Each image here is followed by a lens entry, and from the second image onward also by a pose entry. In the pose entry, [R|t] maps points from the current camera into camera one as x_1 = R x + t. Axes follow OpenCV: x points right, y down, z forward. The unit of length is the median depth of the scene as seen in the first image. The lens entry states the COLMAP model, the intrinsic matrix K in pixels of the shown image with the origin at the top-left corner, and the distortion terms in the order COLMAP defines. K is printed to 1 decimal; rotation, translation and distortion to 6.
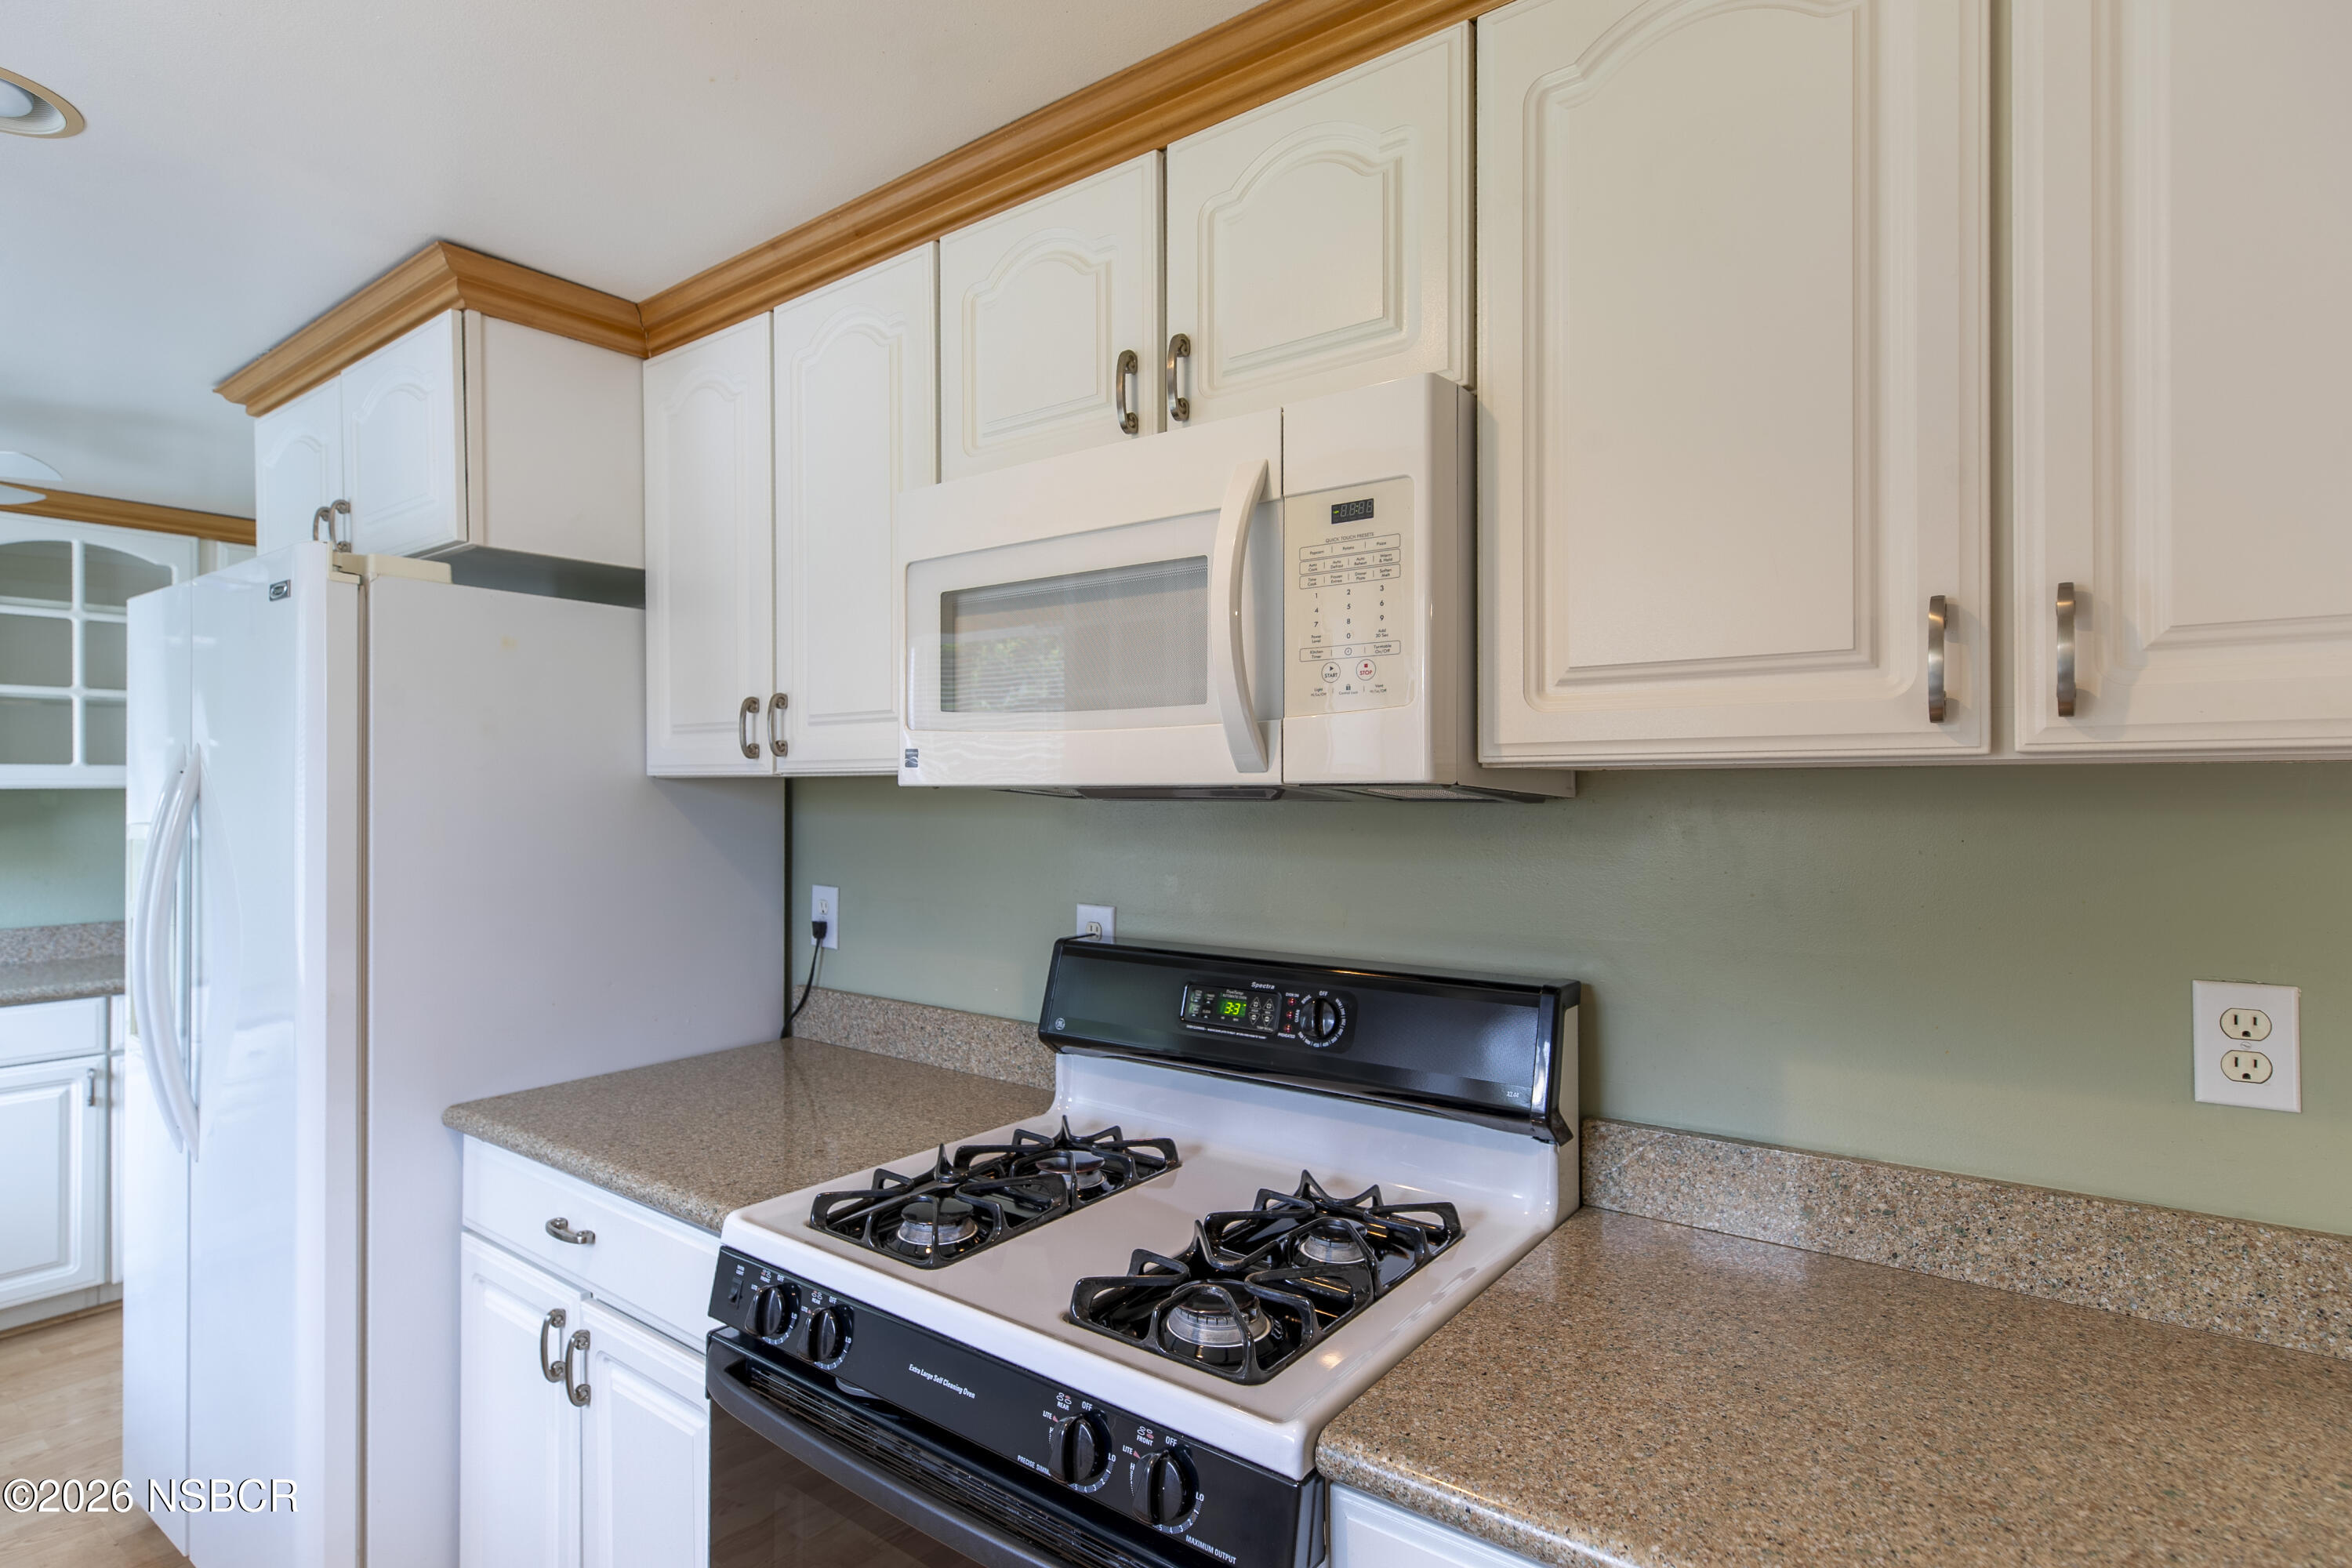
lens RADIAL K [[1123.7, 0, 1168.8], [0, 1123.7, 793.9], [0, 0, 1]] dist [0.001906, 0.000530]
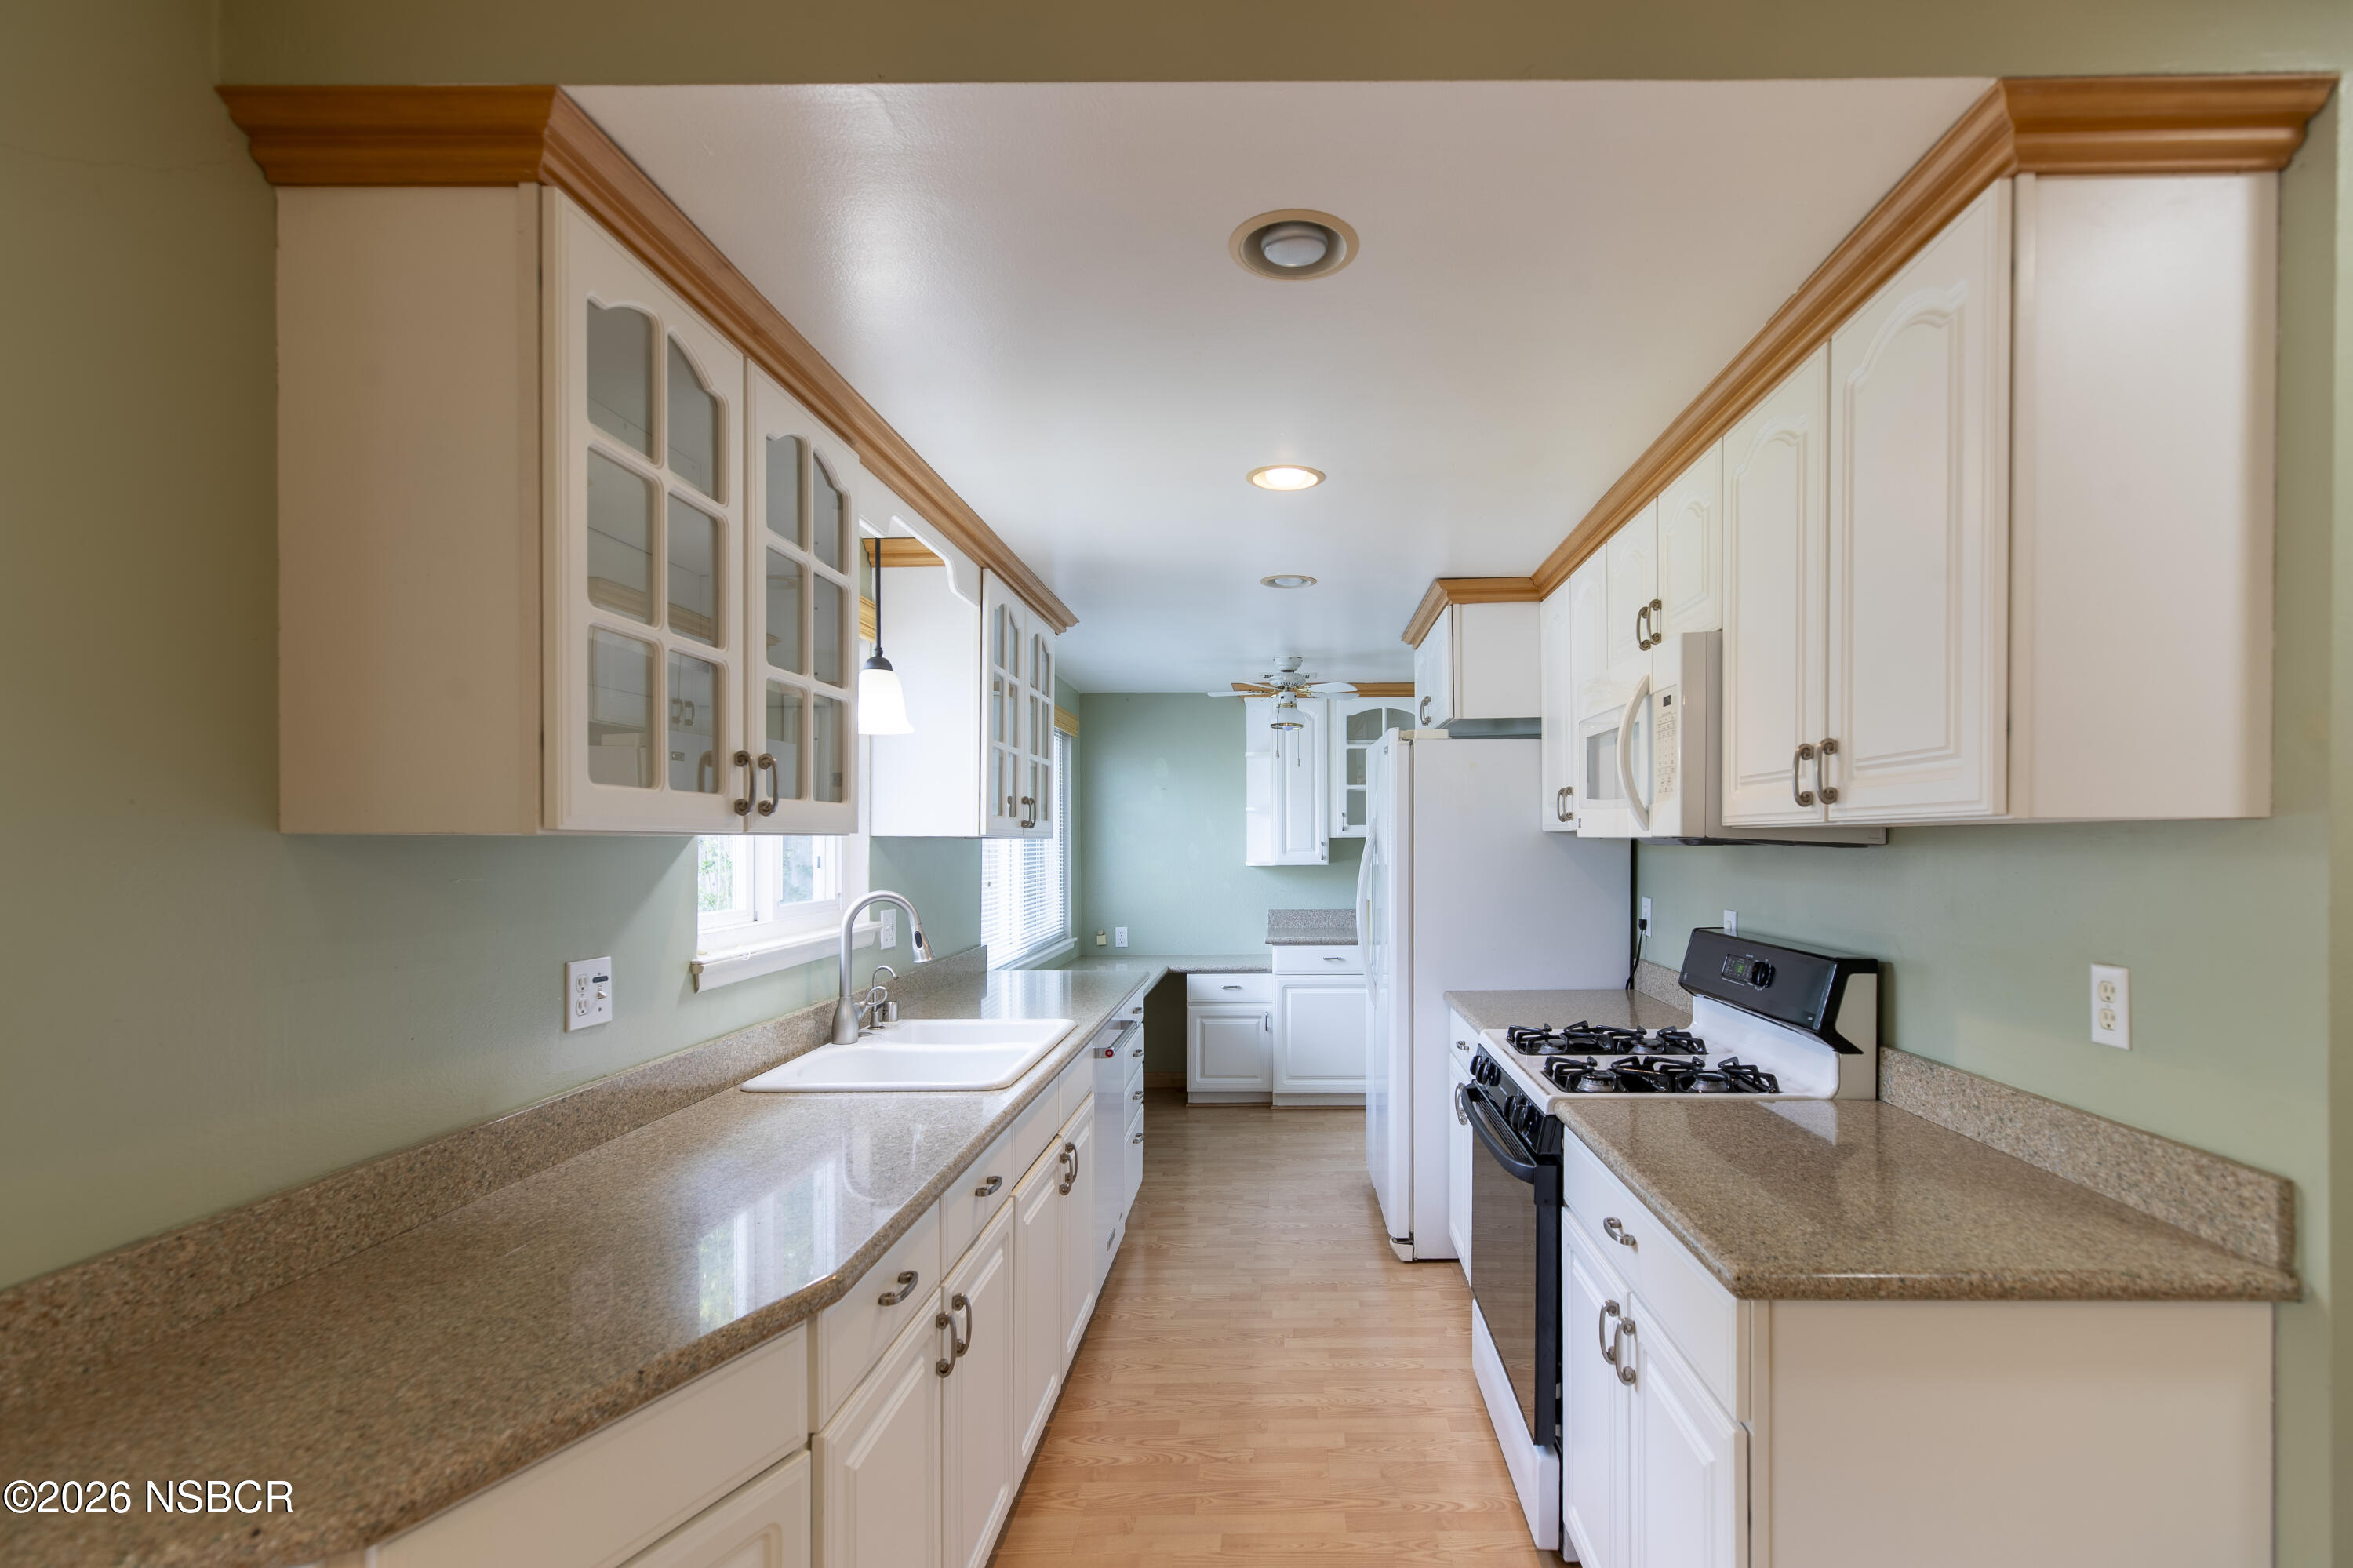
lens RADIAL K [[1107.6, 0, 1279.9], [0, 1107.6, 848.0], [0, 0, 1]] dist [0.001990, 0.000088]
pose [[0.583781, 0.000378, -0.811911, 1.148103], [0.009900, 0.999922, 0.007584, -0.010602], [0.811851, -0.012465, 0.583732, -0.600301]]
